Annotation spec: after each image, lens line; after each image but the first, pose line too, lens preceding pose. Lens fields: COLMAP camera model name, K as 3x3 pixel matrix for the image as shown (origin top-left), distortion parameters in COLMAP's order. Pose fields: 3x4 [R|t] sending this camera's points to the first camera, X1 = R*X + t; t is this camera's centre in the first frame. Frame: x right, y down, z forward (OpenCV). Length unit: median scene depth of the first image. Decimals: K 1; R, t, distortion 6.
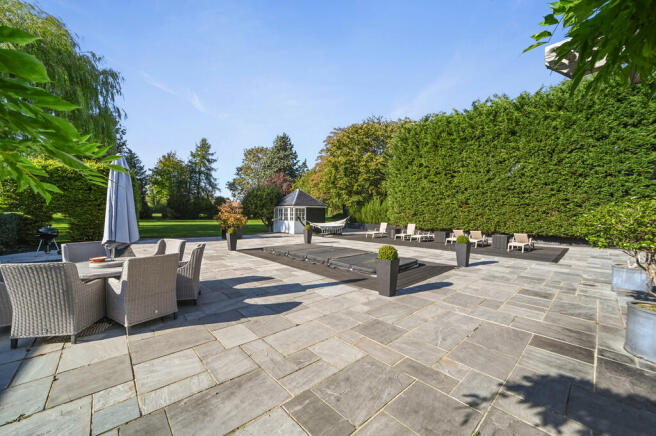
lens RADIAL K [[256.5, 0, 322.4], [0, 256.5, 220.3], [0, 0, 1]] dist [-0.011265, 0.000270]
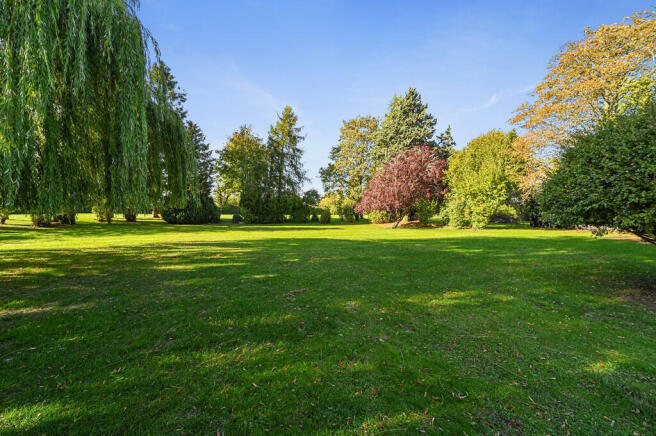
lens RADIAL K [[256.5, 0, 329.9], [0, 256.5, 215.7], [0, 0, 1]] dist [-0.011265, 0.000270]
pose [[0.985838, -0.004808, -0.167634, -0.244398], [0.000548, 0.999676, -0.025451, -0.006680], [0.167702, 0.024998, 0.985521, 0.351459]]
